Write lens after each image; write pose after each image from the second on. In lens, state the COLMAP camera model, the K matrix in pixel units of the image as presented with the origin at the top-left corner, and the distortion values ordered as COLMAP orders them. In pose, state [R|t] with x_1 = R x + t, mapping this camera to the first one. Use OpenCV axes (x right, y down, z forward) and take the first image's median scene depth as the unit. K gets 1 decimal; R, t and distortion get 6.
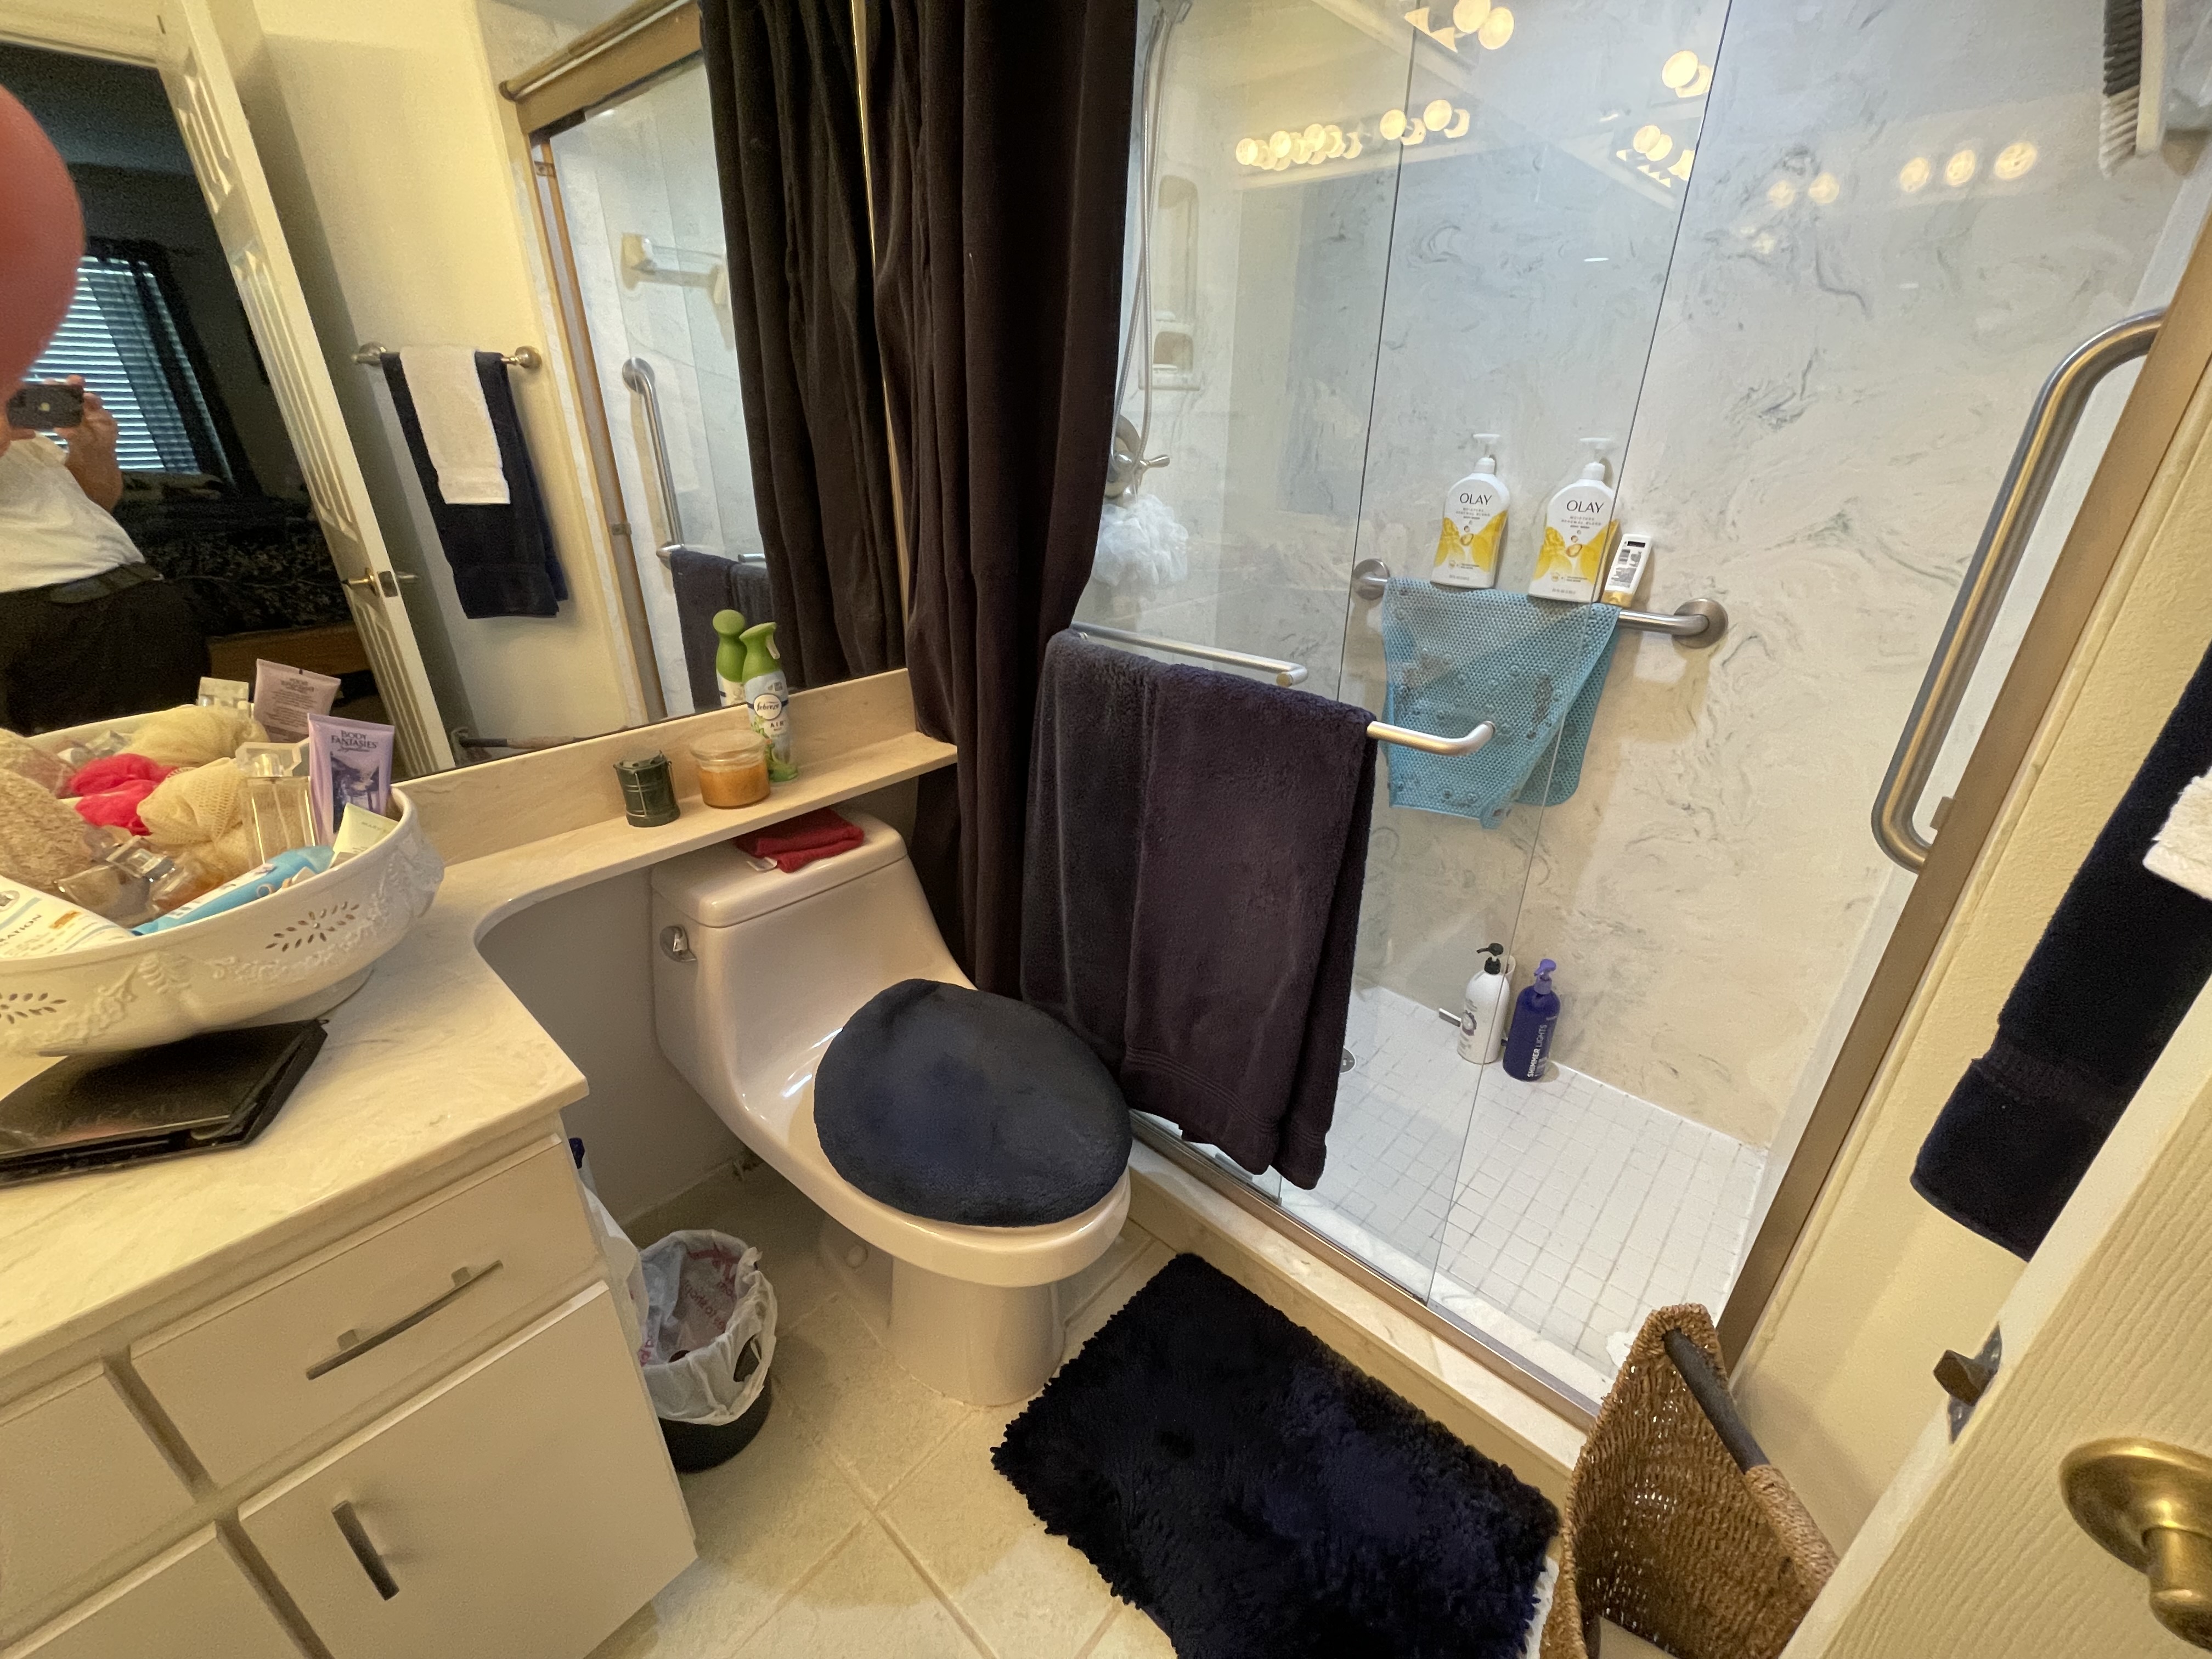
lens RADIAL K [[896.9, 0, 1107.1], [0, 896.9, 831.0], [0, 0, 1]] dist [-0.006085, 0.000496]
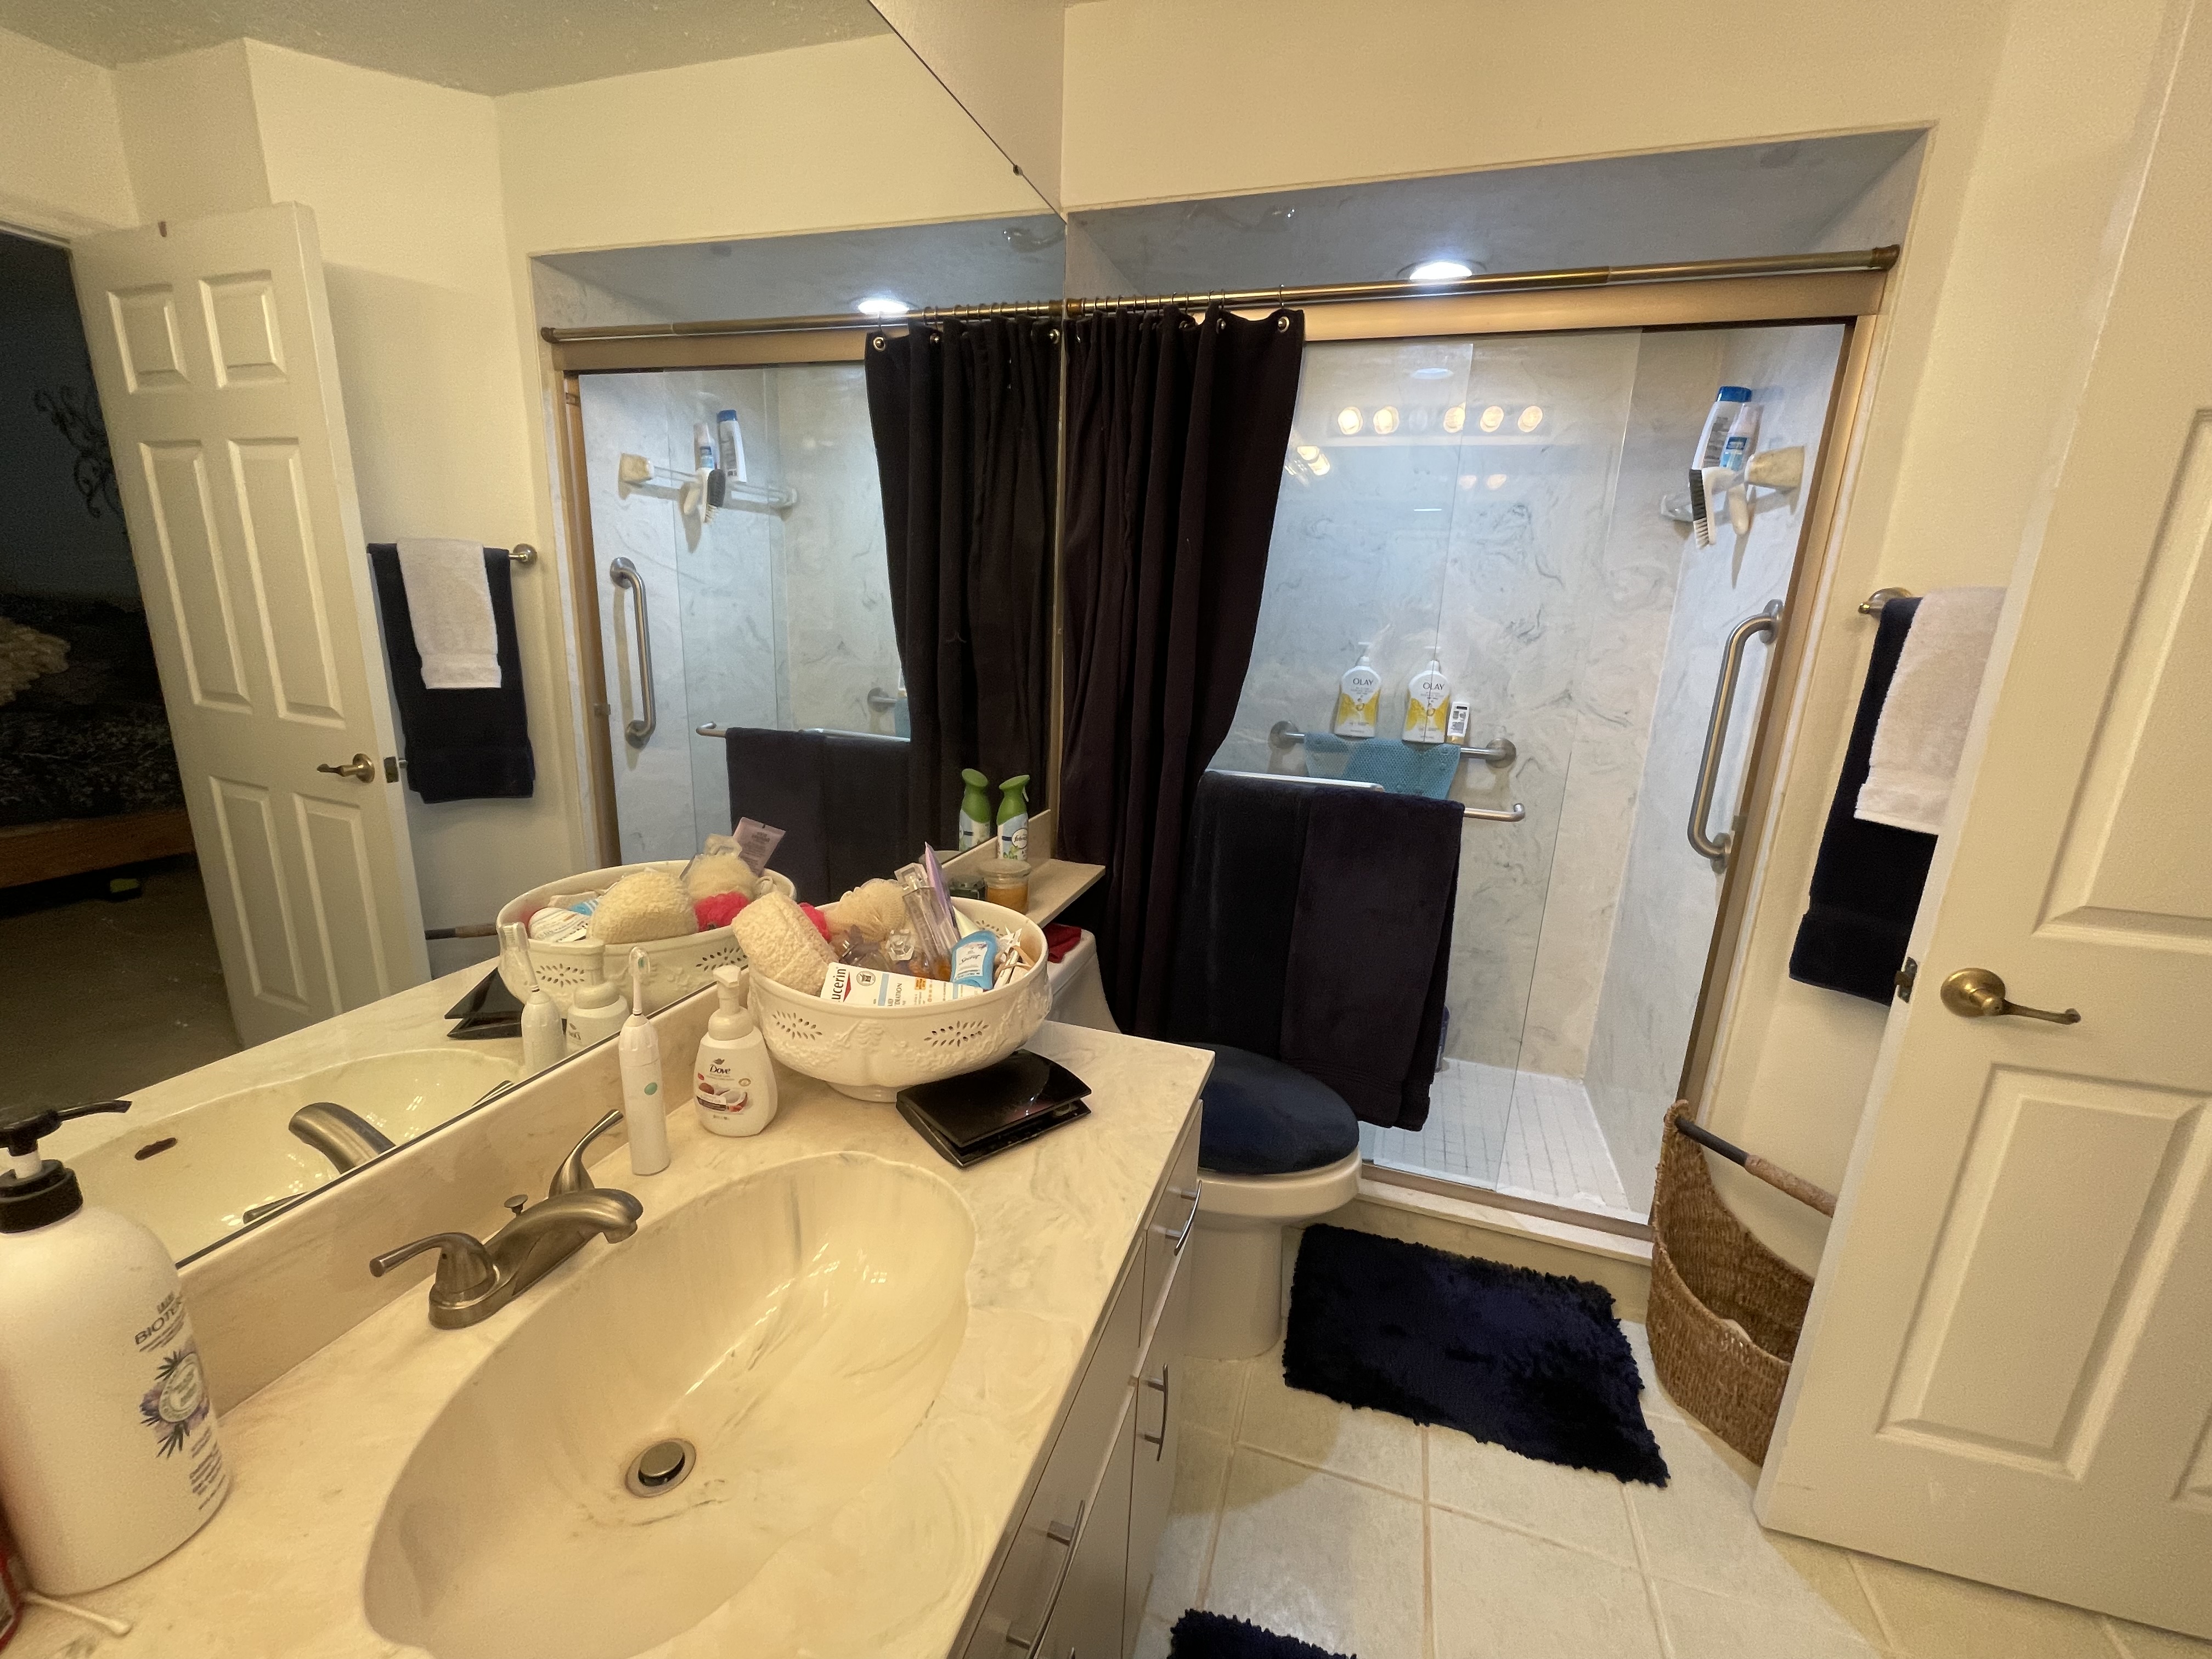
lens RADIAL K [[896.9, 0, 1110.8], [0, 896.9, 827.8], [0, 0, 1]] dist [-0.006085, 0.000496]
pose [[0.913922, -0.070591, 0.399705, -0.661828], [0.141804, 0.978237, -0.151470, 0.052624], [-0.380314, 0.195111, 0.904043, -0.199044]]
